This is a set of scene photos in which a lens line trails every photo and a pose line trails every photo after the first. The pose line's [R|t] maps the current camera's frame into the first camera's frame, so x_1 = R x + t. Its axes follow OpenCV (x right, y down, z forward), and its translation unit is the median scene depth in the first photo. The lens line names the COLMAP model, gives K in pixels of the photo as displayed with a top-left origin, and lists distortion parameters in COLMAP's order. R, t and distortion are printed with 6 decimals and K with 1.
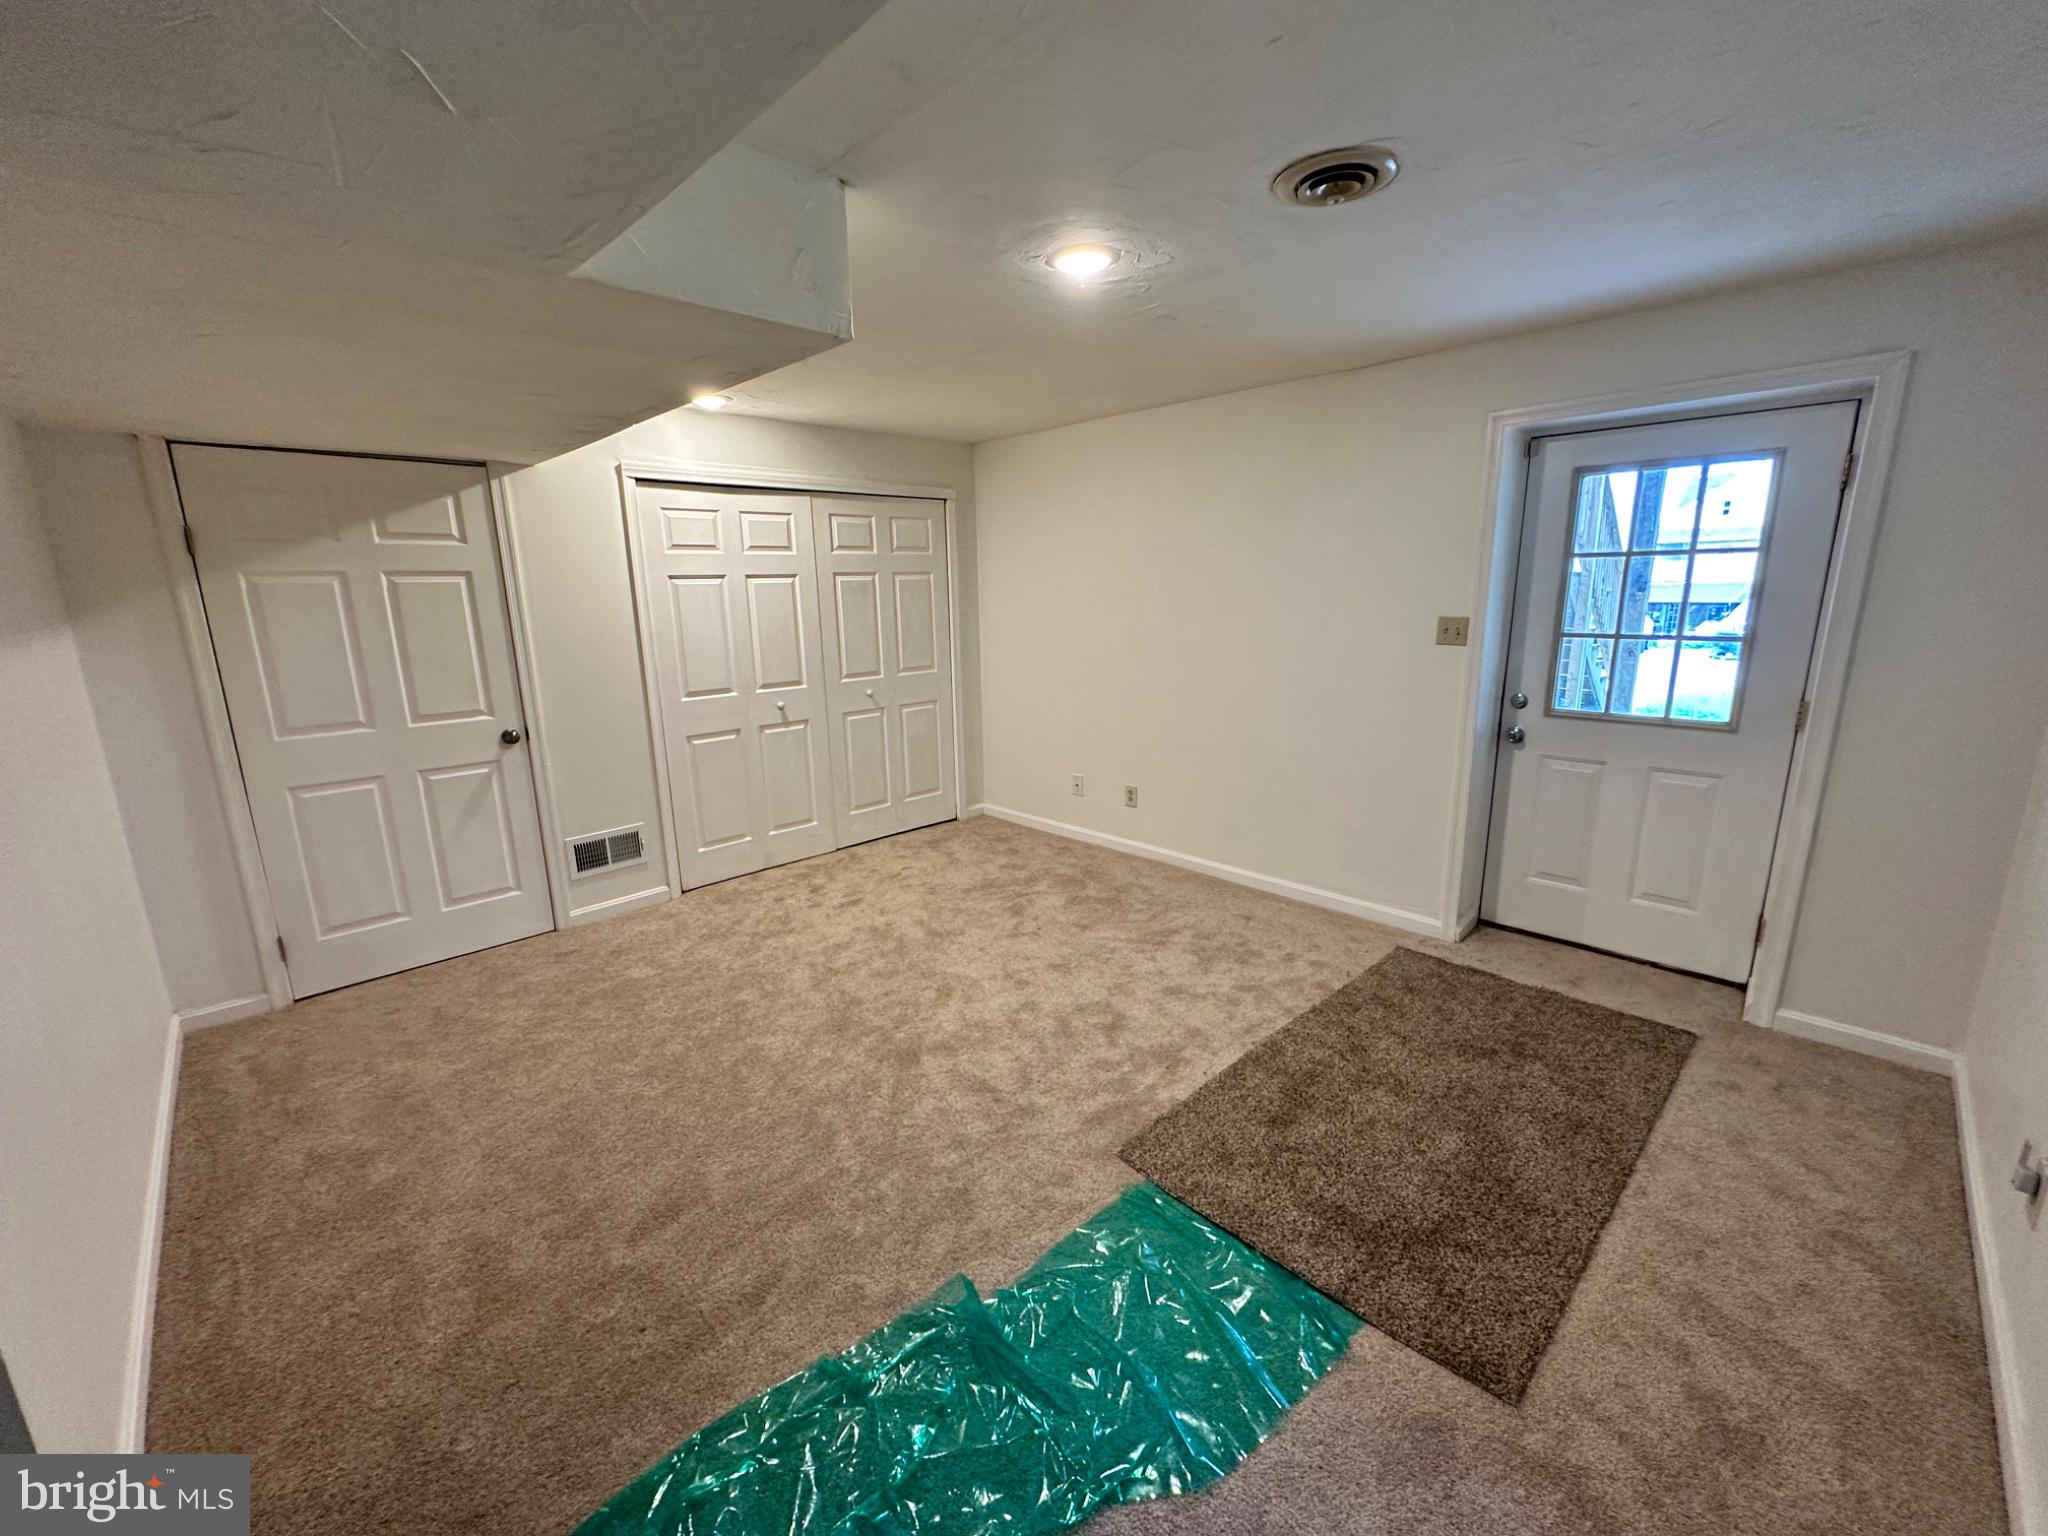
lens RADIAL K [[812.1, 0, 1026.6], [0, 812.1, 770.7], [0, 0, 1]] dist [0.001388, 0.000431]
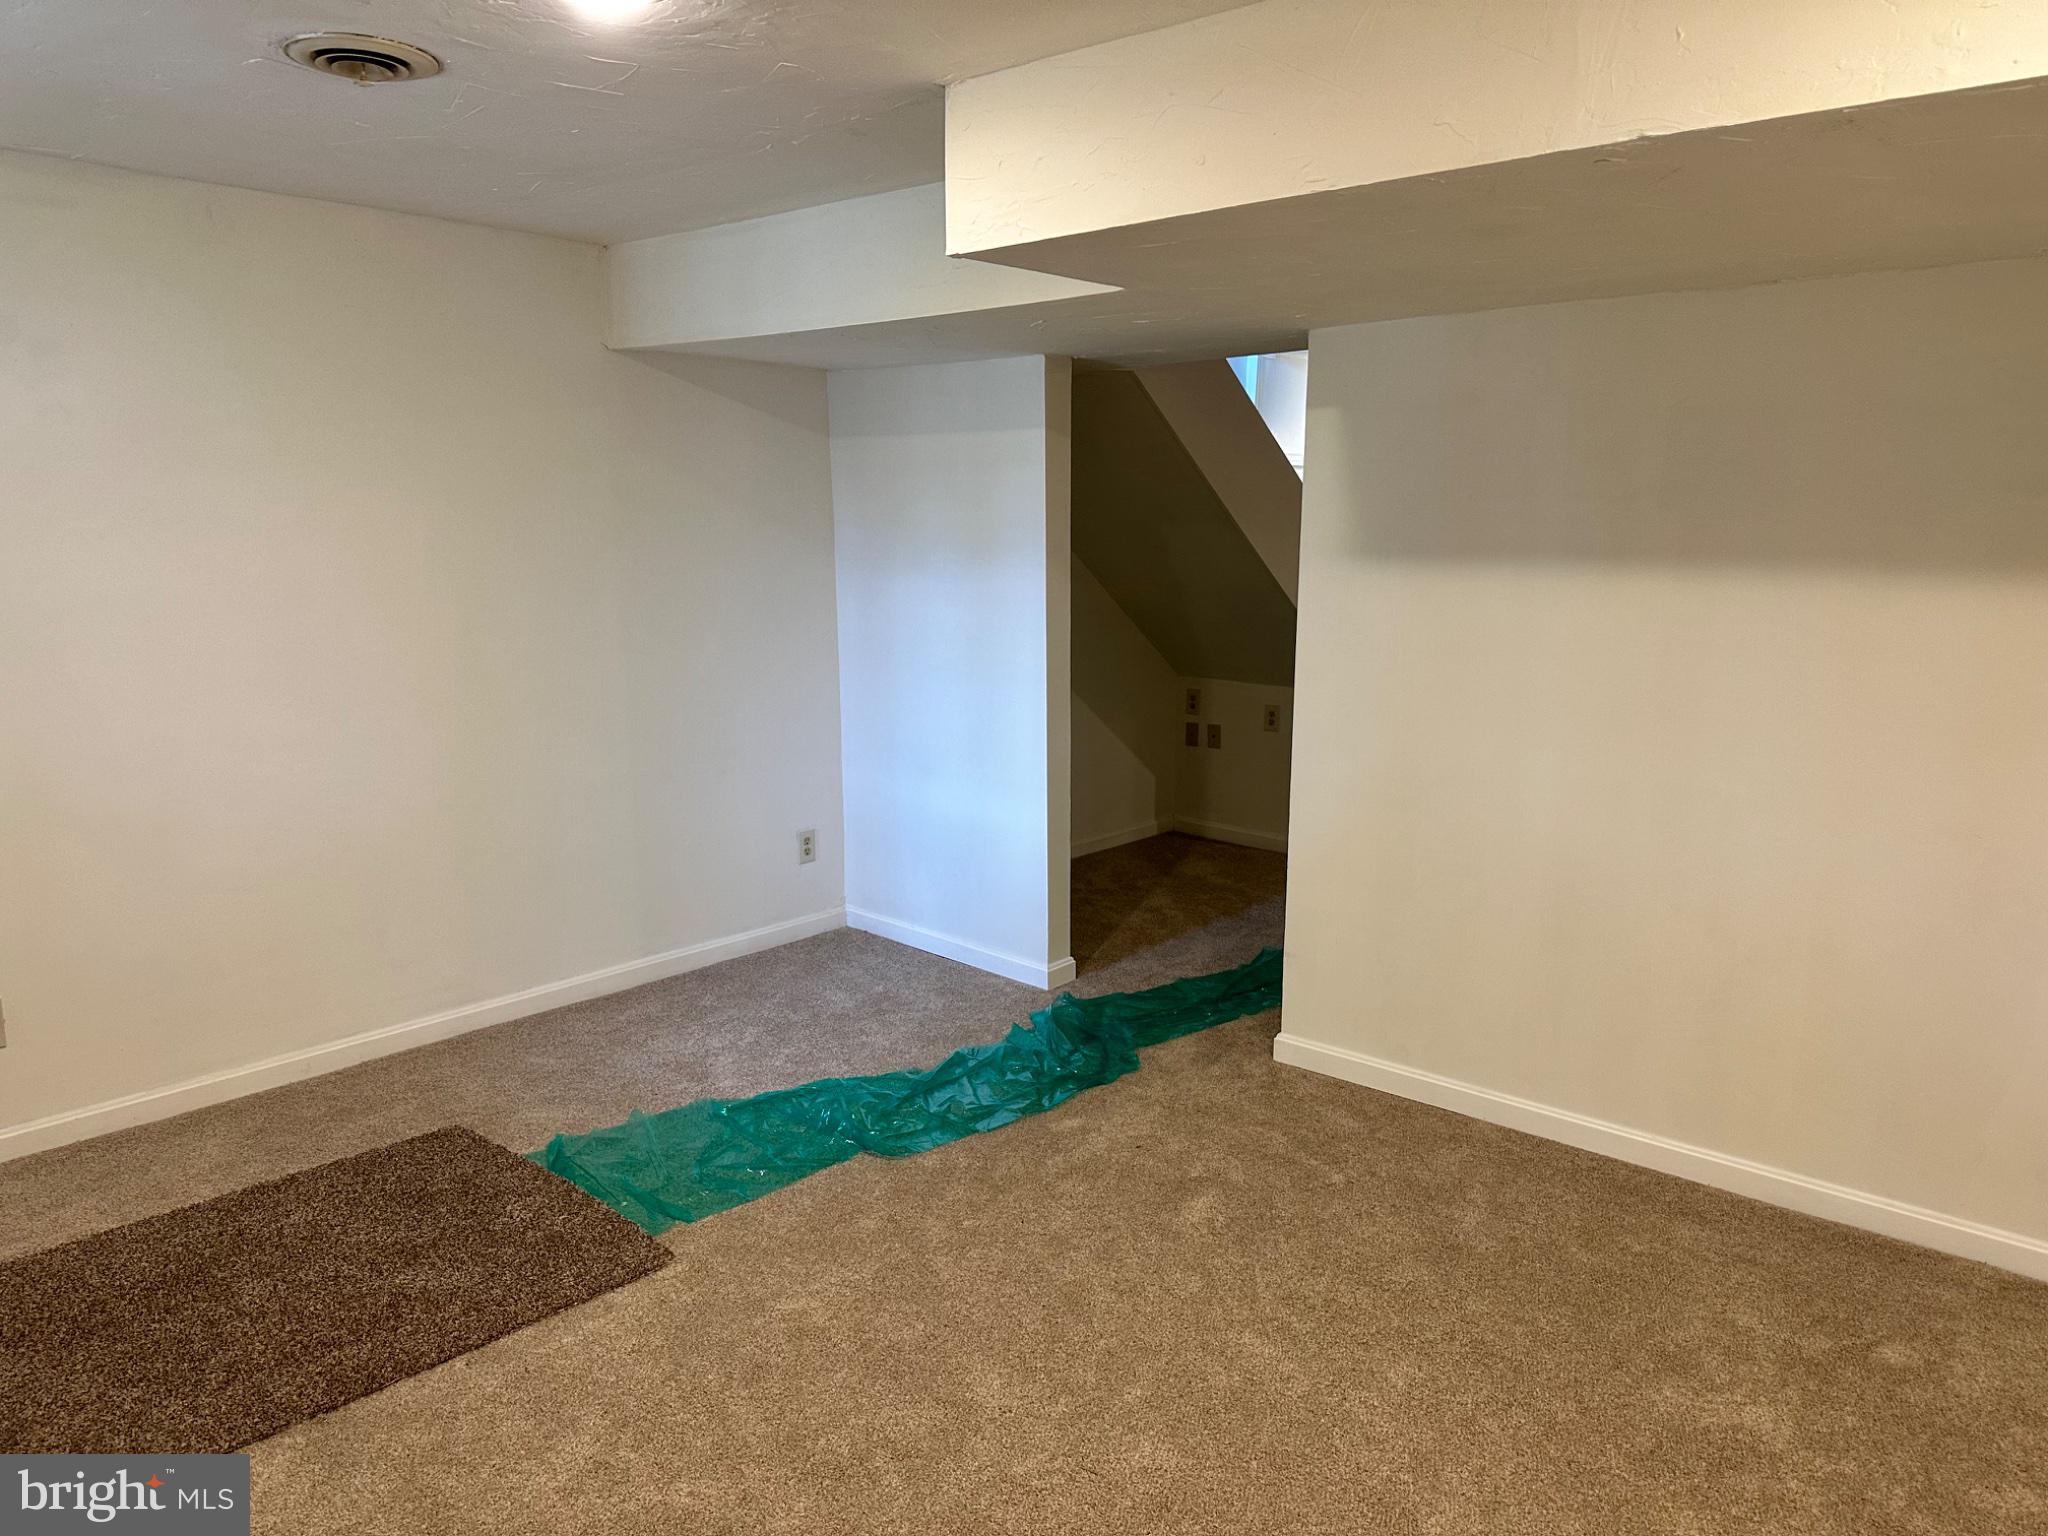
lens RADIAL K [[1430.9, 0, 1018.1], [0, 1430.9, 761.7], [0, 0, 1]] dist [0.047529, -0.049756]
pose [[-0.996413, 0.030194, -0.079049, -0.148427], [-0.002266, 0.924314, 0.381625, -0.615893], [0.084589, 0.380436, -0.920931, 2.680464]]
